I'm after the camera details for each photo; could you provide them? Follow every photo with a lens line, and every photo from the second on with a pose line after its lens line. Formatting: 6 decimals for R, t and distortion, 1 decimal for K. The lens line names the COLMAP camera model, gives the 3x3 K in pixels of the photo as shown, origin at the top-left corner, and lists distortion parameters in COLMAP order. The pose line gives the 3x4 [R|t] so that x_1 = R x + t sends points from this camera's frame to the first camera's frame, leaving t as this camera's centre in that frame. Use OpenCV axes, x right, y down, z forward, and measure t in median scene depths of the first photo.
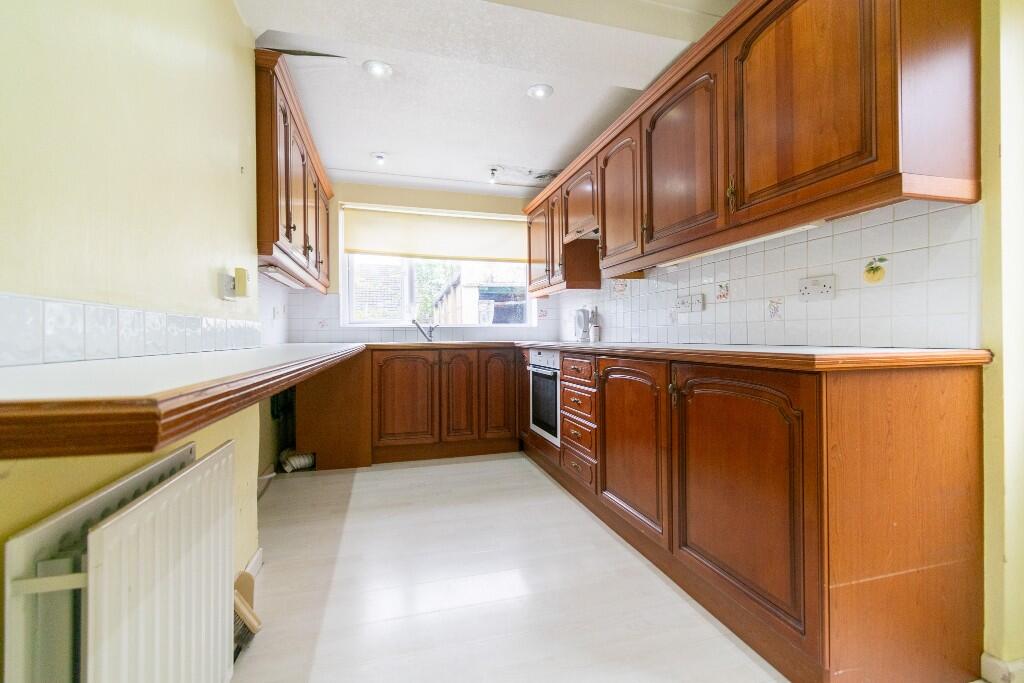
lens RADIAL K [[452.7, 0, 514.1], [0, 452.7, 335.8], [0, 0, 1]] dist [-0.000420, 0.000010]
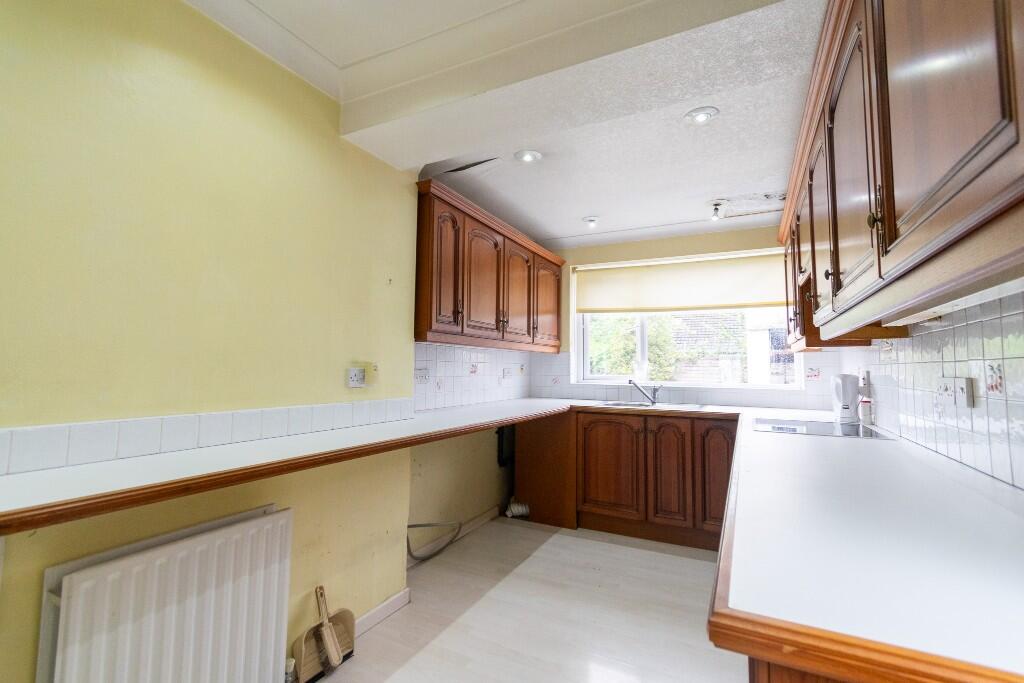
lens RADIAL K [[452.7, 0, 514.1], [0, 452.7, 335.8], [0, 0, 1]] dist [-0.000420, 0.000010]
pose [[0.731077, -0.033467, -0.681474, 0.268541], [-0.014688, 0.997793, -0.064758, -0.068510], [0.682137, 0.057353, 0.728972, 0.155060]]
